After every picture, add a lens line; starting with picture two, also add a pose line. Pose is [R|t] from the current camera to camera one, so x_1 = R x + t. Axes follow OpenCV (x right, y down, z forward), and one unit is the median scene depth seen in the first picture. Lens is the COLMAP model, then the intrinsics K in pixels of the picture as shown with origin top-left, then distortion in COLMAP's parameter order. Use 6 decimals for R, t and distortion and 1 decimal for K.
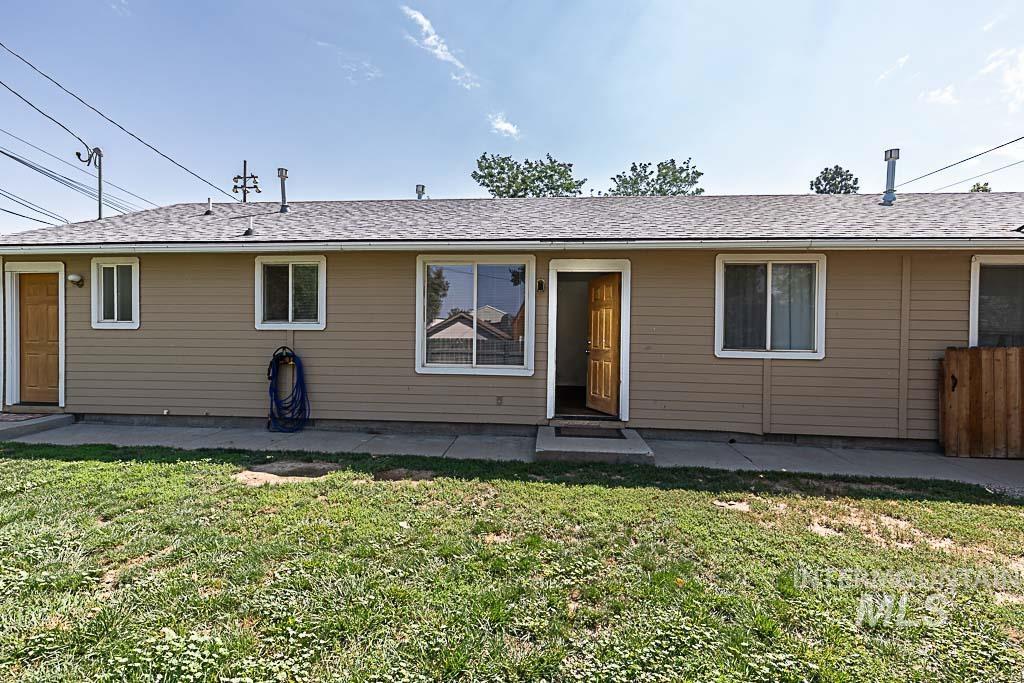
lens RADIAL K [[536.4, 0, 512.0], [0, 536.4, 341.3], [0, 0, 1]] dist [-0.000150, 0.001330]
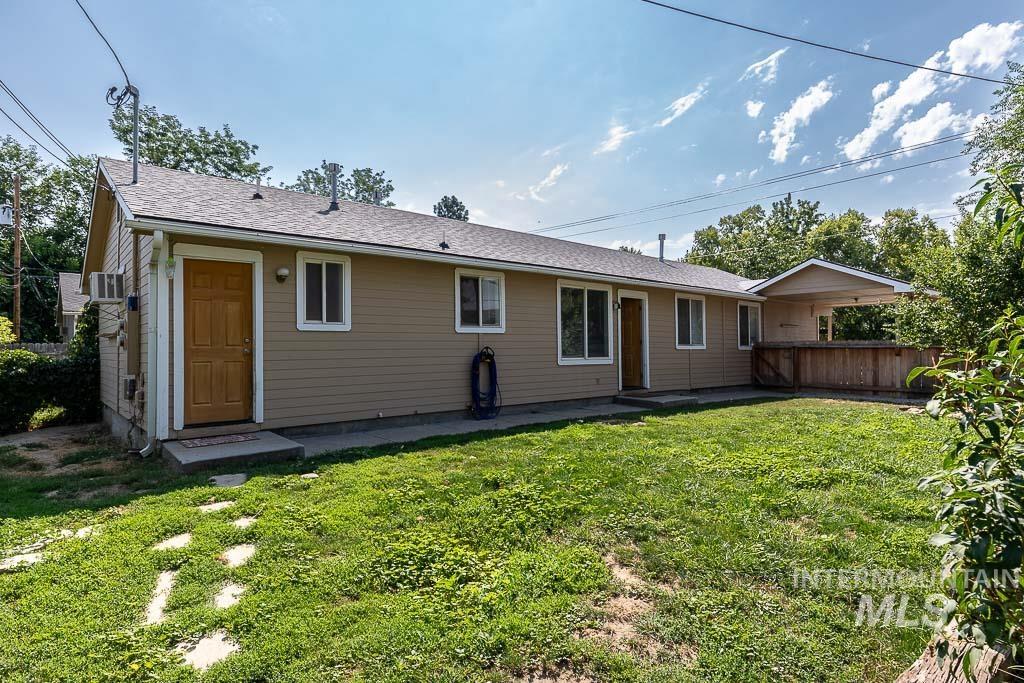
lens RADIAL K [[543.7, 0, 511.6], [0, 543.7, 340.8], [0, 0, 1]] dist [-0.002137, 0.000145]
pose [[0.688568, -0.007263, 0.725135, -1.187202], [0.000971, 0.999958, 0.009095, -0.014595], [-0.725171, -0.005558, 0.688547, 0.123415]]
